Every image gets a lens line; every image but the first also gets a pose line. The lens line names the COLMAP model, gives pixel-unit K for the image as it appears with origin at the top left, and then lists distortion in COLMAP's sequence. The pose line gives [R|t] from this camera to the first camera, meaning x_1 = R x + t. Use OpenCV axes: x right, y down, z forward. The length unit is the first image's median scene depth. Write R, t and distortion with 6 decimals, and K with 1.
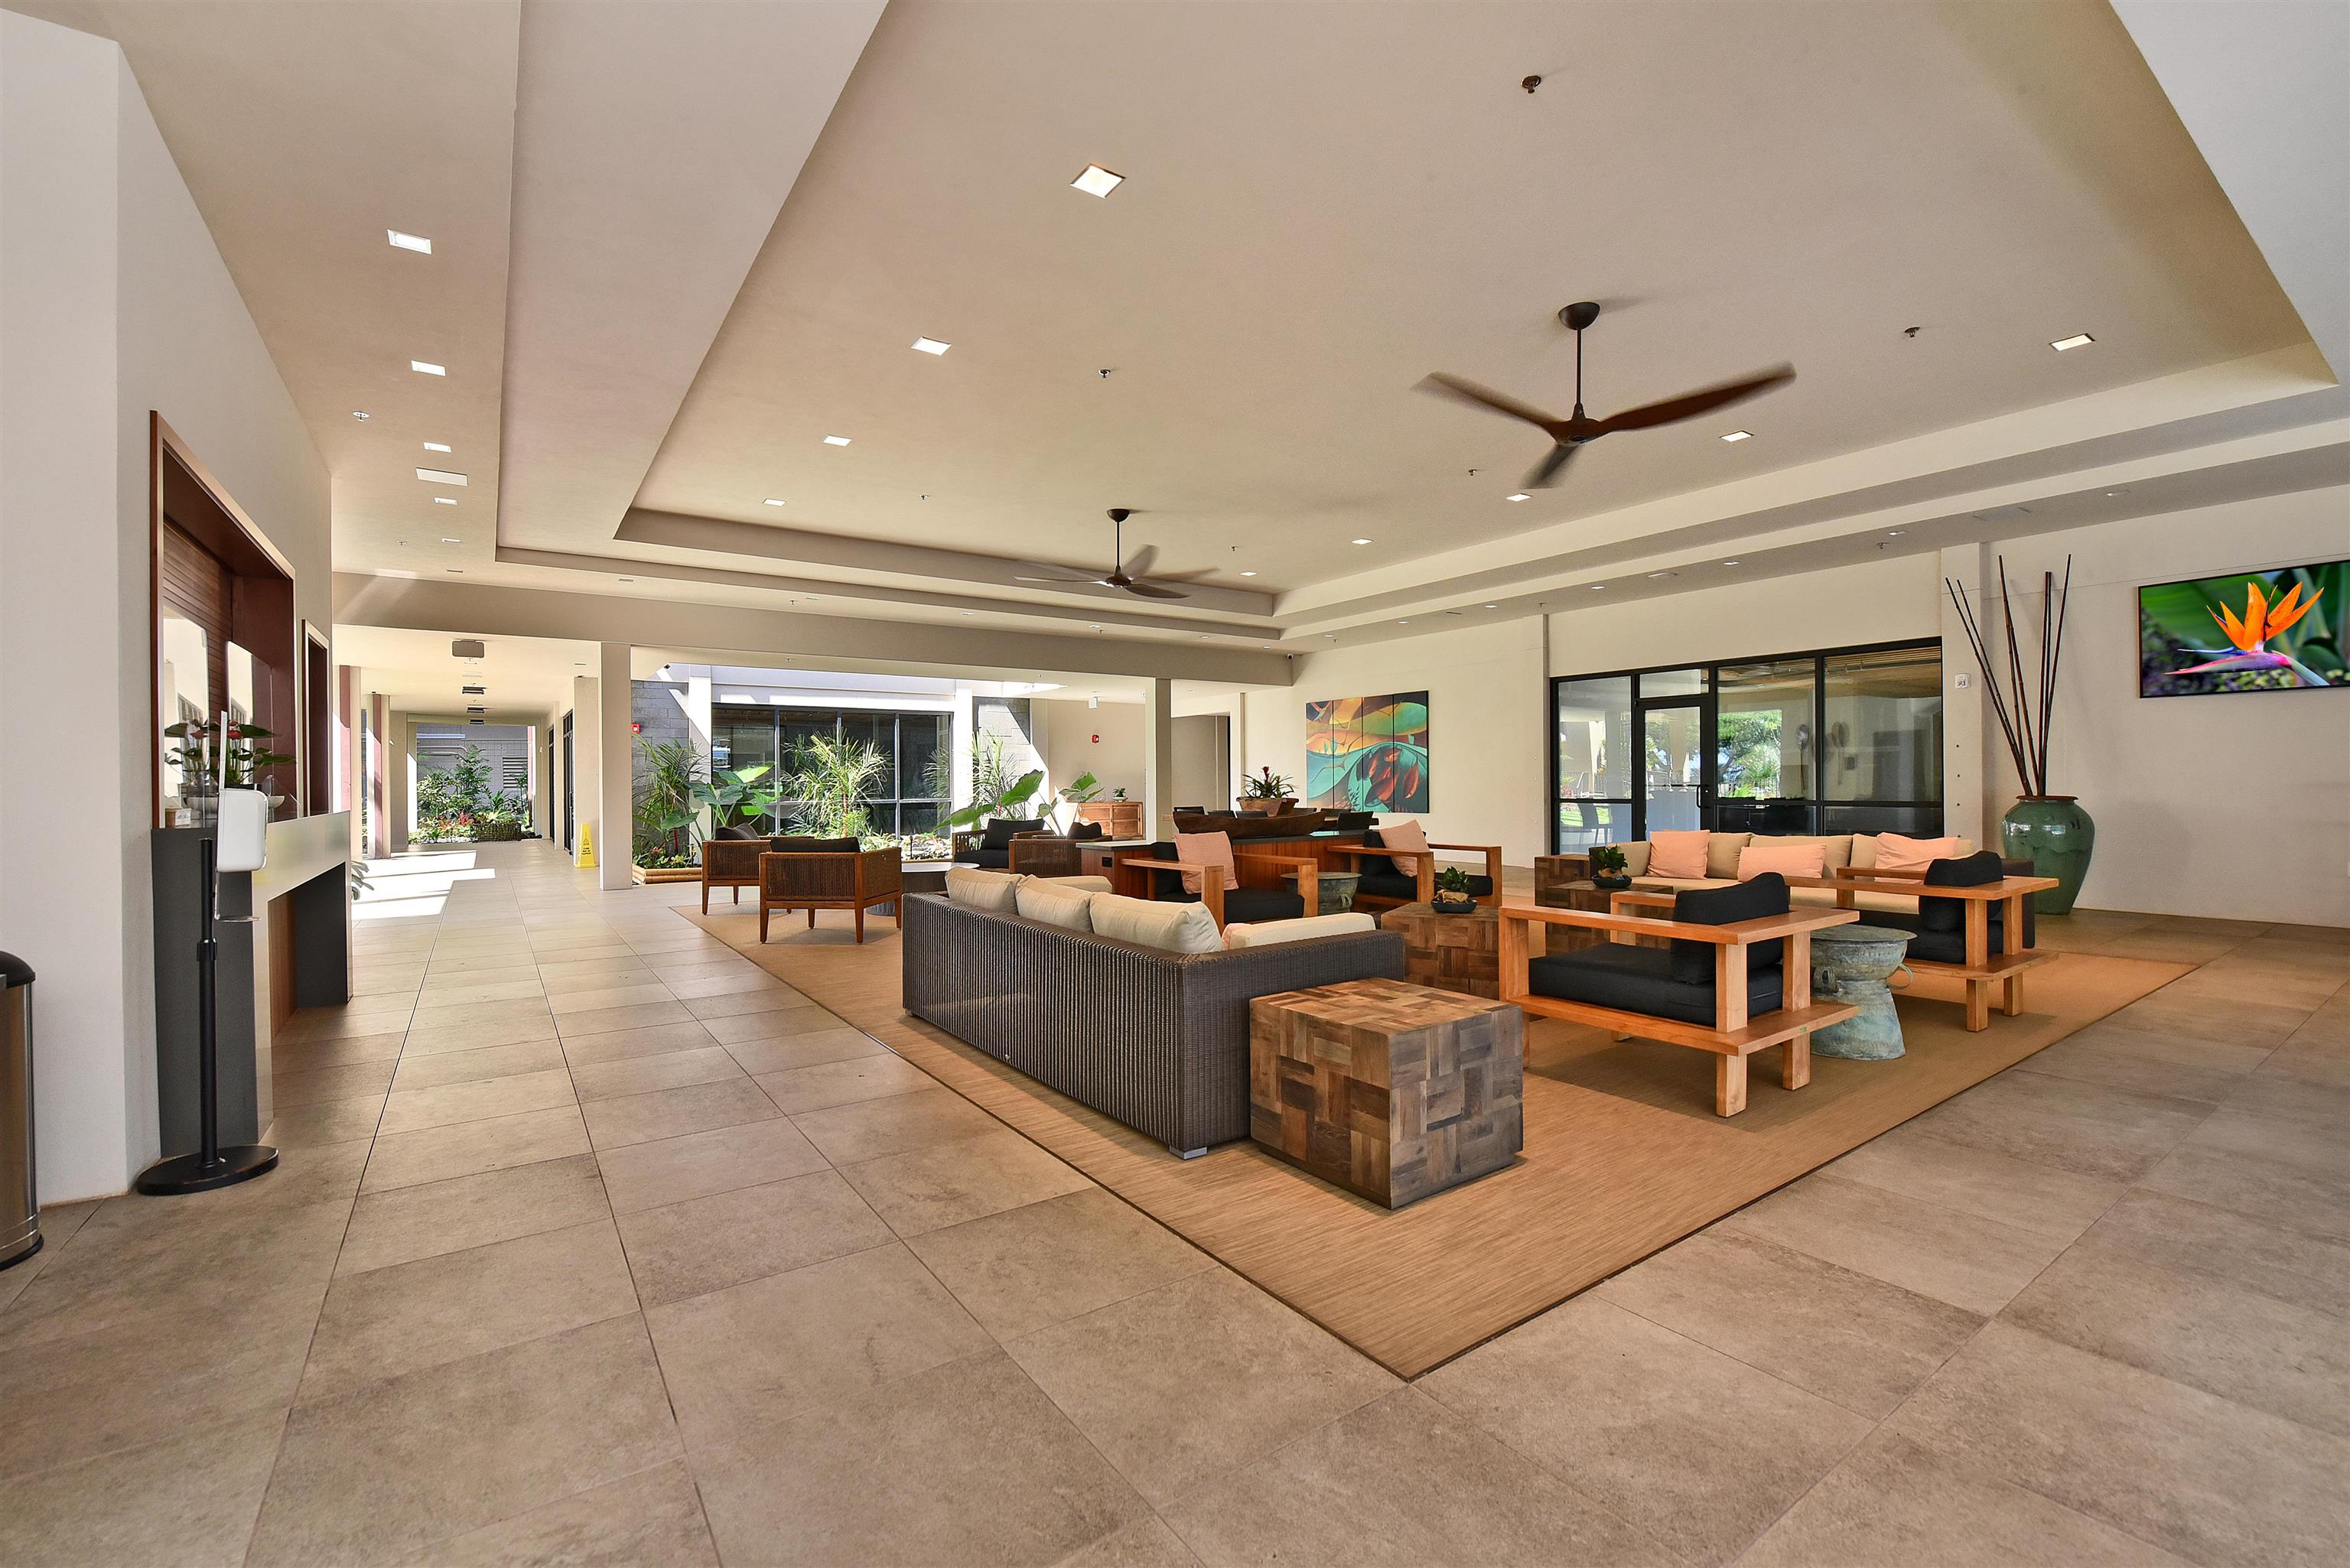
lens RADIAL K [[1037.5, 0, 1162.3], [0, 1037.5, 772.3], [0, 0, 1]] dist [-0.004201, -0.000920]
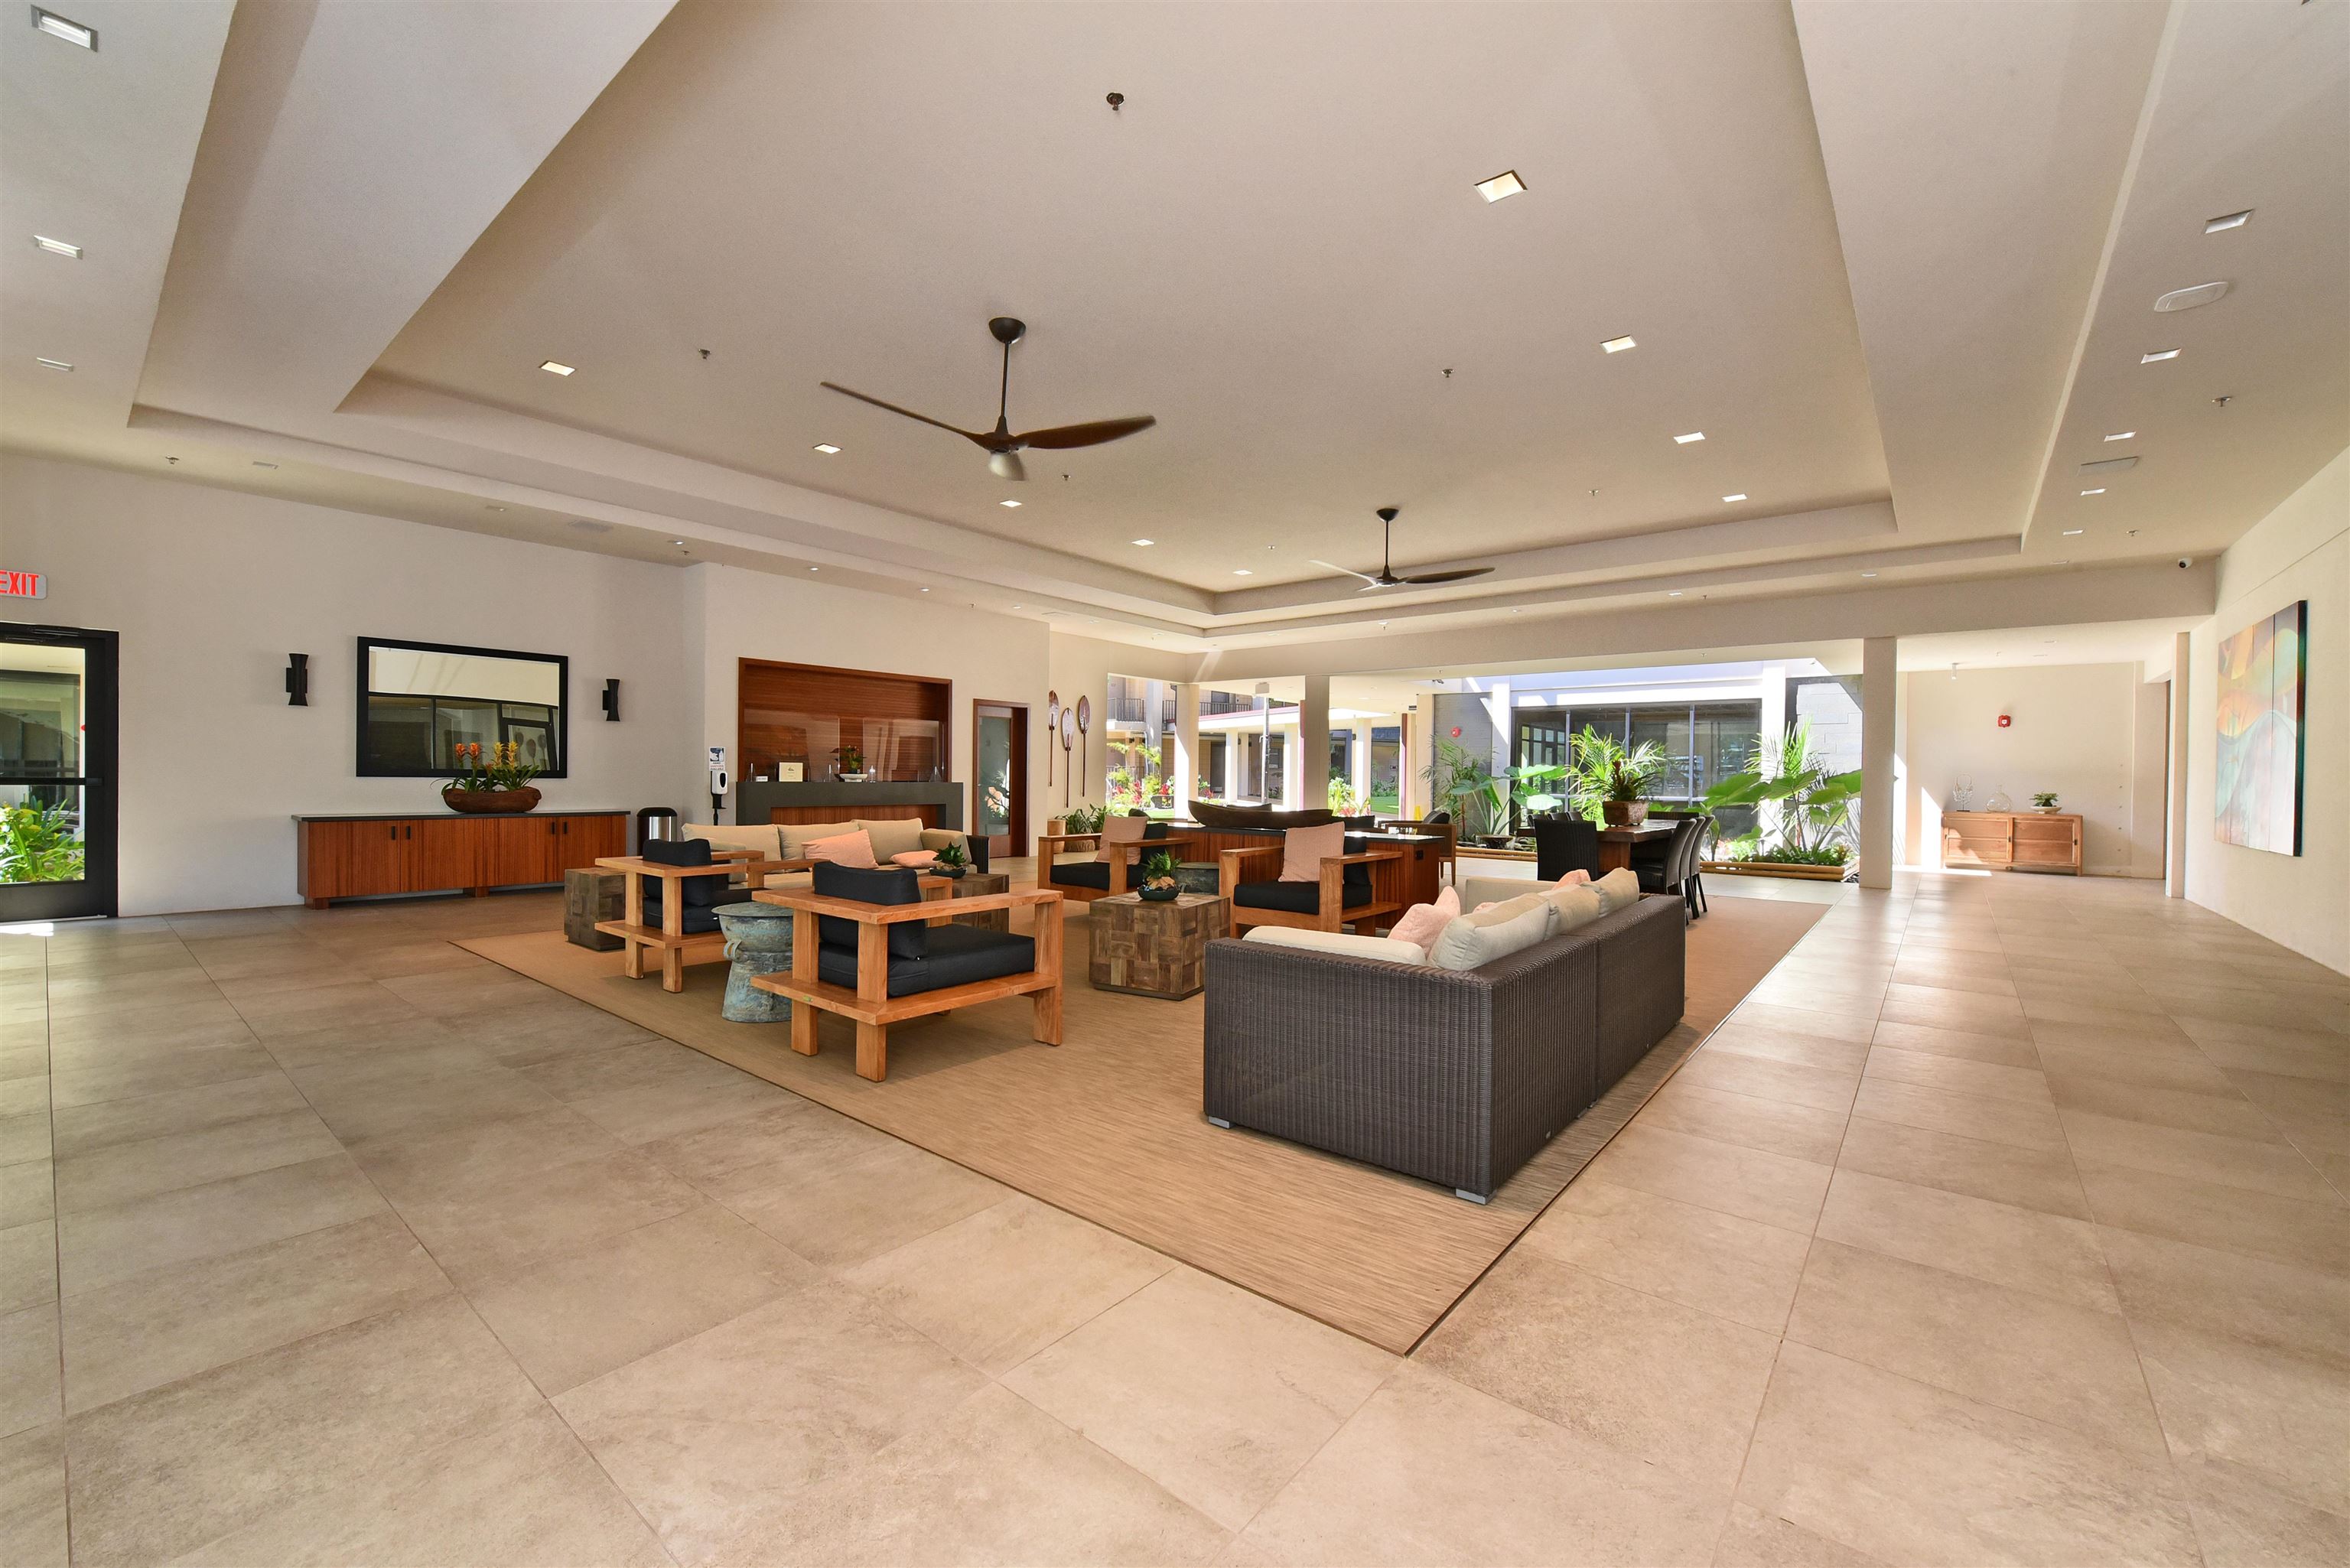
lens RADIAL K [[949.6, 0, 1185.3], [0, 949.6, 781.4], [0, 0, 1]] dist [-0.000015, -0.000035]
pose [[0.311276, 0.012805, -0.950233, 0.494494], [0.001913, 0.999899, 0.014101, 0.003417], [0.950318, -0.006207, 0.311220, 0.310571]]
